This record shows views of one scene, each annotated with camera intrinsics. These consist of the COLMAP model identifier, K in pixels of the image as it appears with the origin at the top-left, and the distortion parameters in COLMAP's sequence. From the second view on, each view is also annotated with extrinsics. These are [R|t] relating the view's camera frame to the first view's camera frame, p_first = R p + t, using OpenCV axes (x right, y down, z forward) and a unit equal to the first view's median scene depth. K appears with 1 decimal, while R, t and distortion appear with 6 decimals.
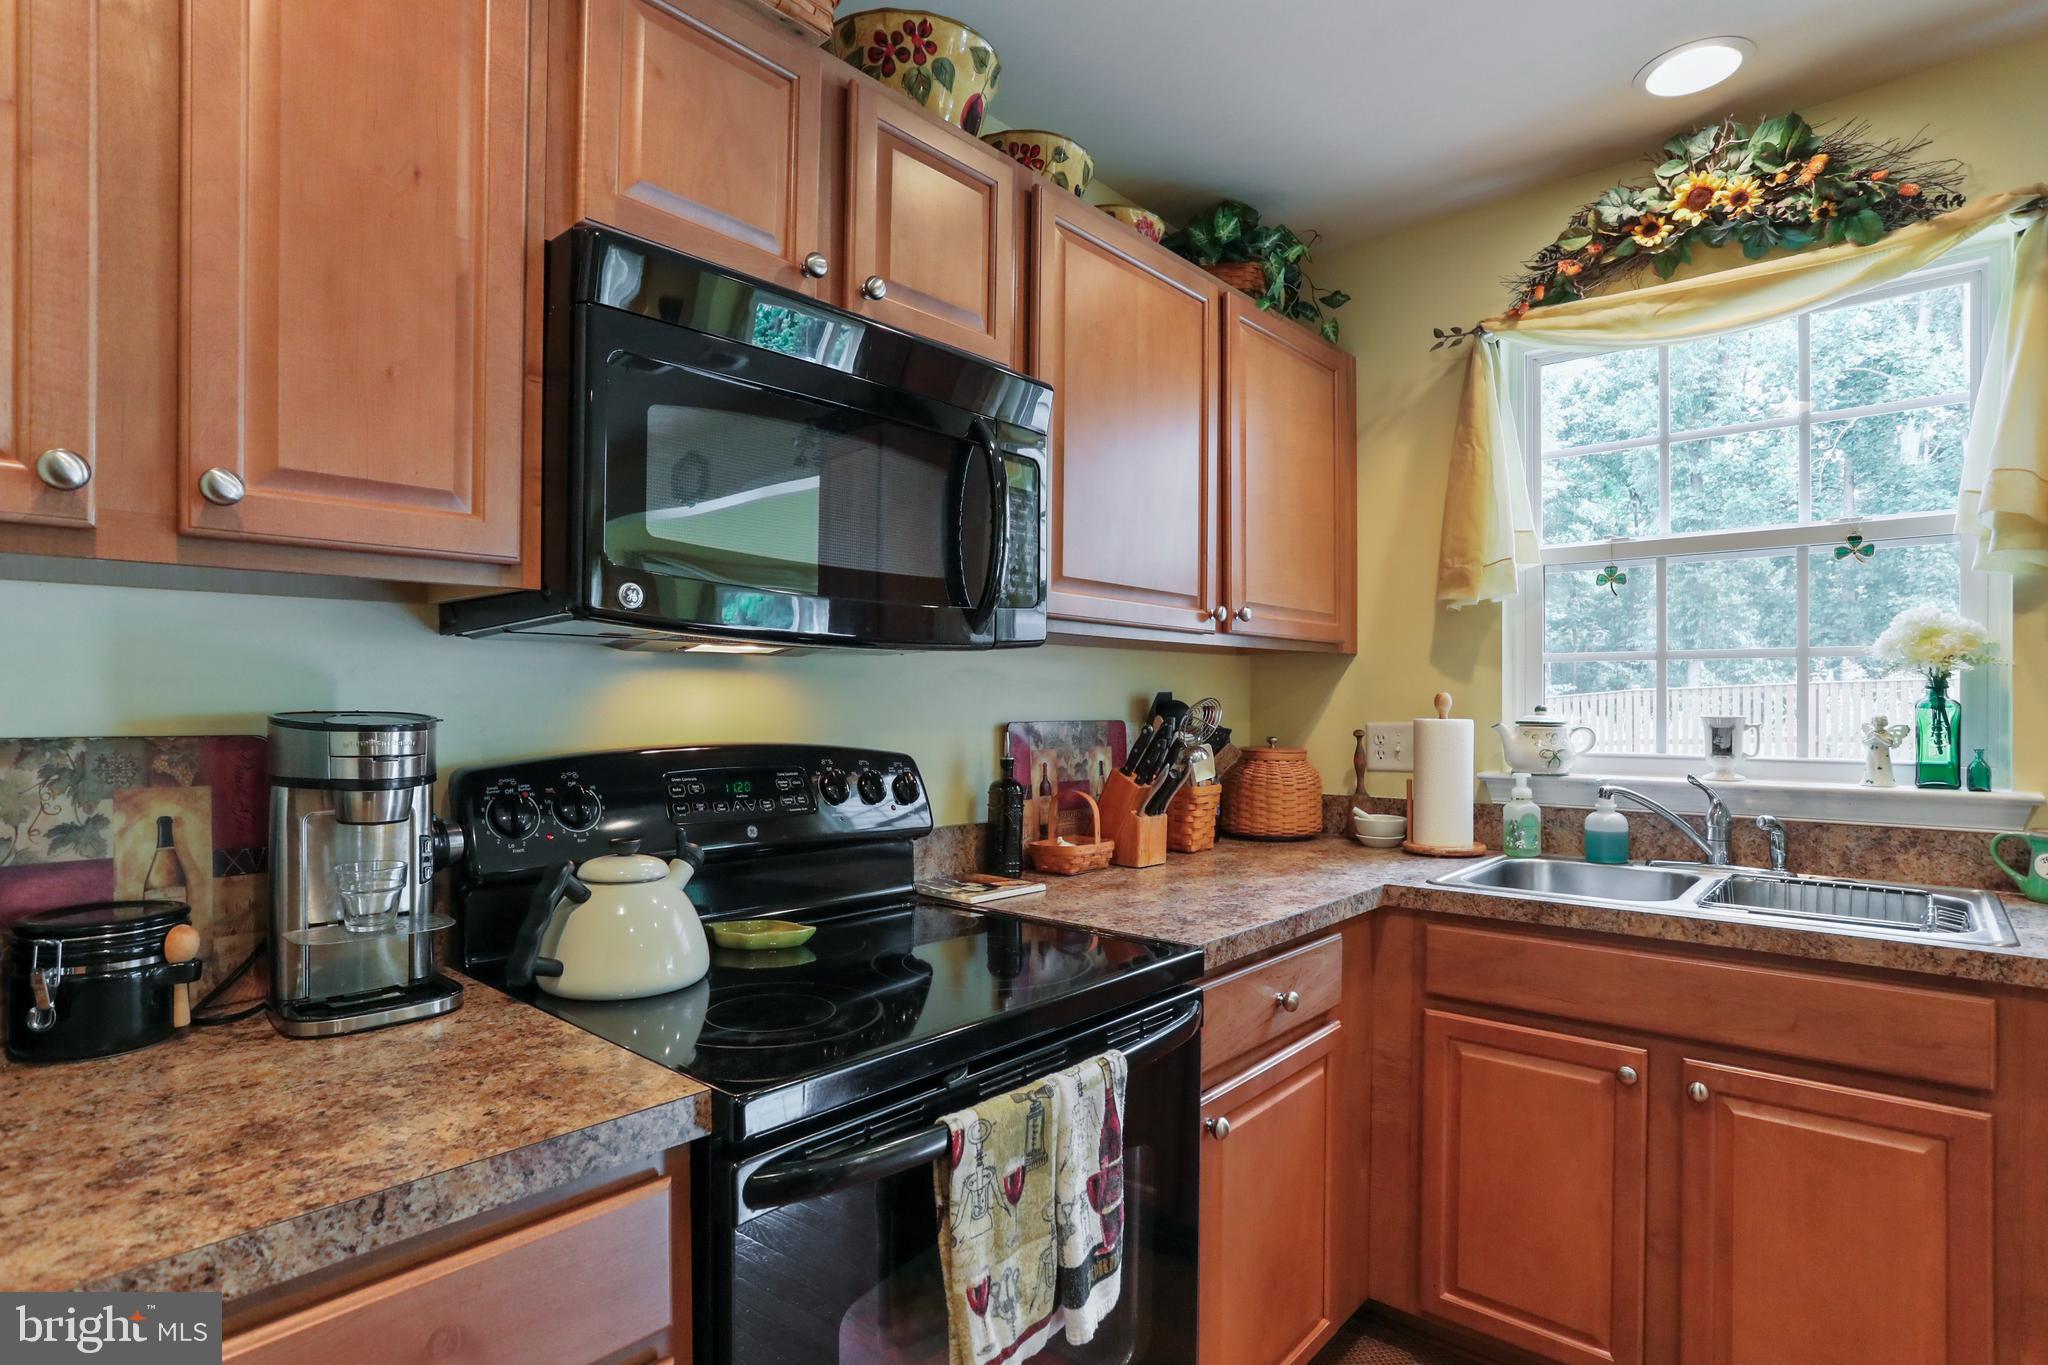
lens RADIAL K [[1042.9, 0, 1029.6], [0, 1042.9, 708.0], [0, 0, 1]] dist [-0.036718, 0.001730]
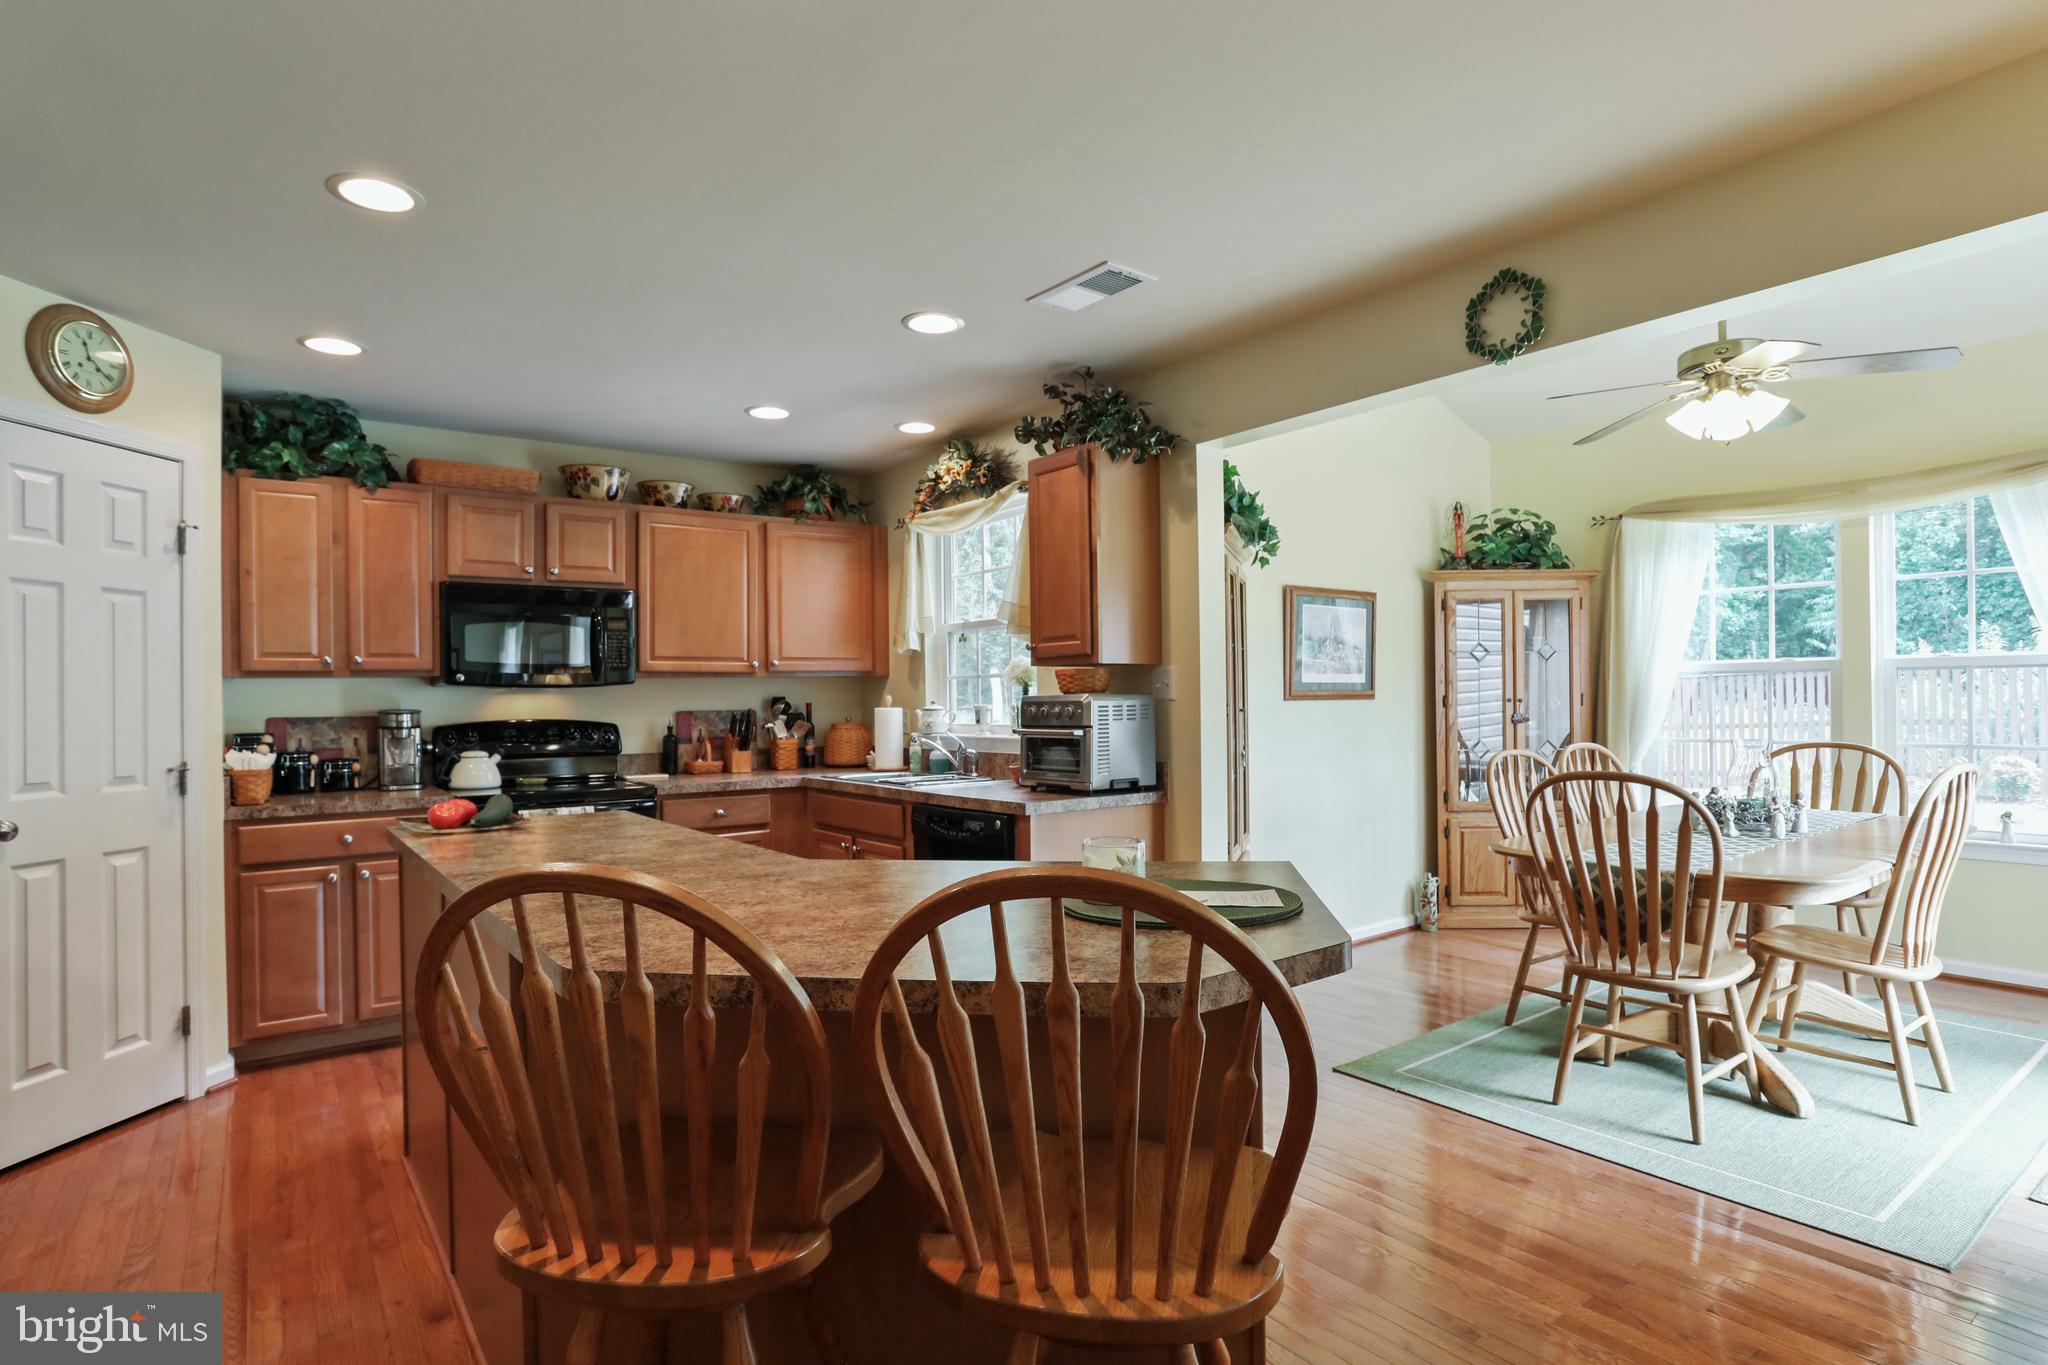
lens RADIAL K [[1042.9, 0, 1029.6], [0, 1042.9, 708.0], [0, 0, 1]] dist [-0.036718, 0.001730]
pose [[0.976694, -0.011427, -0.214333, 2.187398], [0.012399, 0.999918, 0.003193, 0.012537], [0.214279, -0.005776, 0.976755, -1.988101]]
